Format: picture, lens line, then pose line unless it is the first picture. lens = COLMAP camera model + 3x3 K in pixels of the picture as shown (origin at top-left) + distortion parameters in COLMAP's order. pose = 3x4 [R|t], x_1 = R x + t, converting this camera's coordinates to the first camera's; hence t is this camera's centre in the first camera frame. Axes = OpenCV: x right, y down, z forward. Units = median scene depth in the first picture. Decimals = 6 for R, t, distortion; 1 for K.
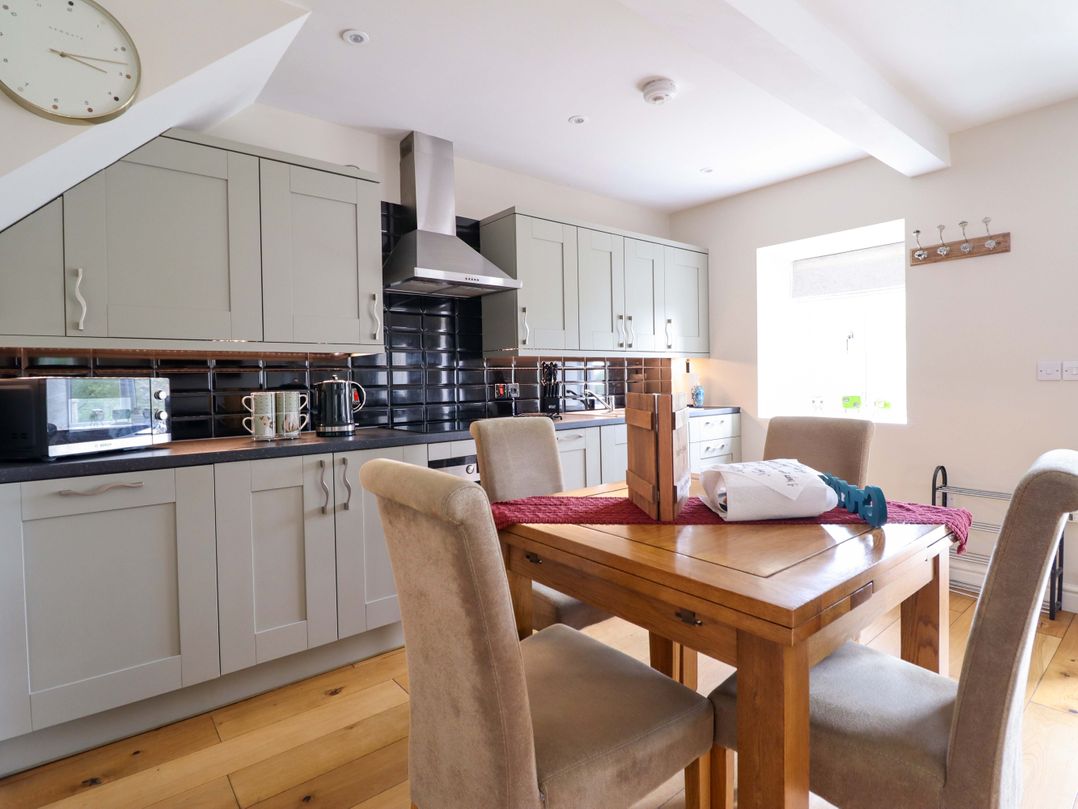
lens RADIAL K [[555.3, 0, 540.0], [0, 555.3, 388.3], [0, 0, 1]] dist [-0.001013, -0.013067]
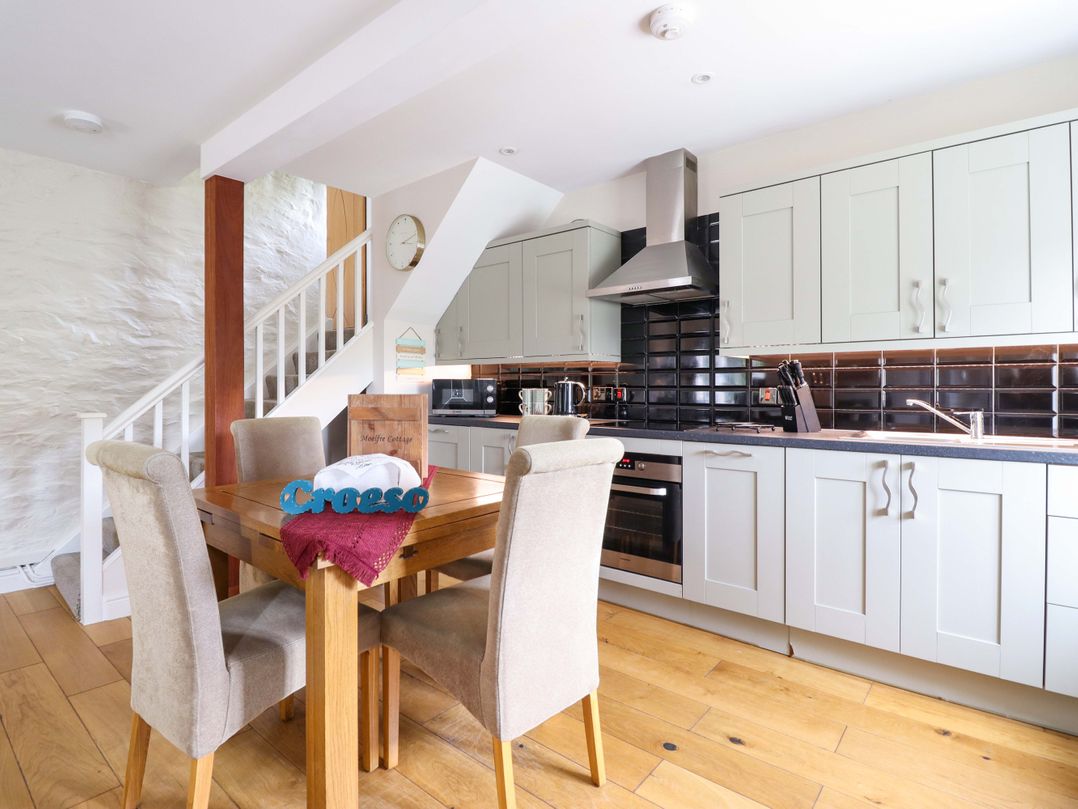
lens RADIAL K [[555.3, 0, 540.0], [0, 555.3, 388.3], [0, 0, 1]] dist [-0.001013, -0.013067]
pose [[0.191082, 0.020727, -0.981355, 0.917838], [-0.019946, 0.999653, 0.017230, -0.018986], [0.981371, 0.016282, 0.191429, 0.636868]]
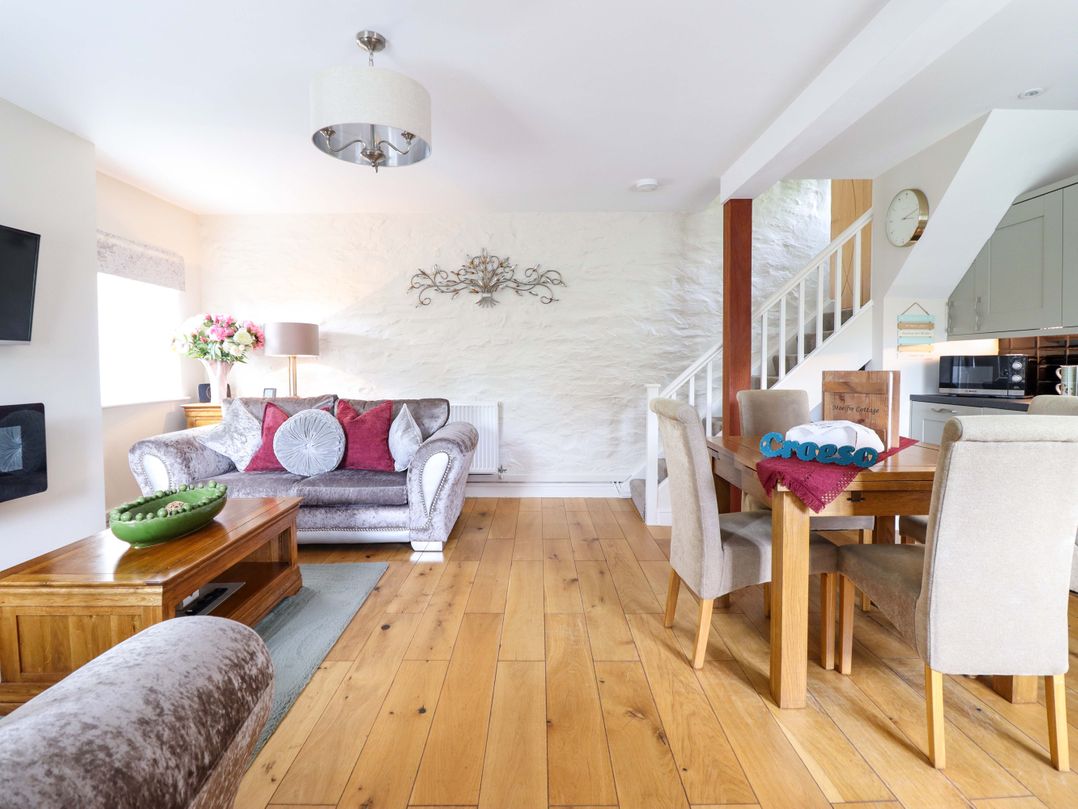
lens RADIAL K [[555.3, 0, 540.0], [0, 555.3, 388.3], [0, 0, 1]] dist [-0.001013, -0.013067]
pose [[-0.636290, 0.051616, -0.769721, 1.124703], [0.005503, 0.998037, 0.062378, -0.023116], [0.771430, 0.035455, -0.635325, 0.747347]]
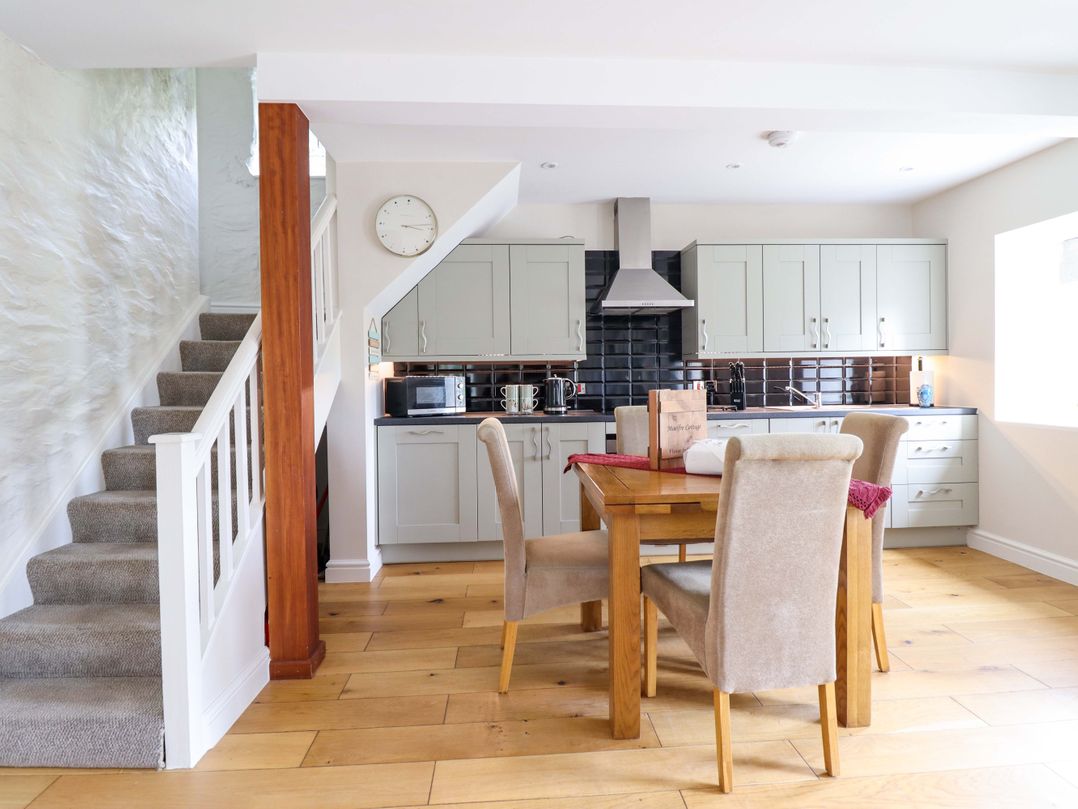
lens RADIAL K [[555.3, 0, 540.0], [0, 555.3, 388.3], [0, 0, 1]] dist [-0.001013, -0.013067]
pose [[0.807690, 0.015960, -0.589391, 0.480264], [-0.010667, 0.999866, 0.012457, -0.004503], [0.589510, -0.003774, 0.807752, -0.258030]]
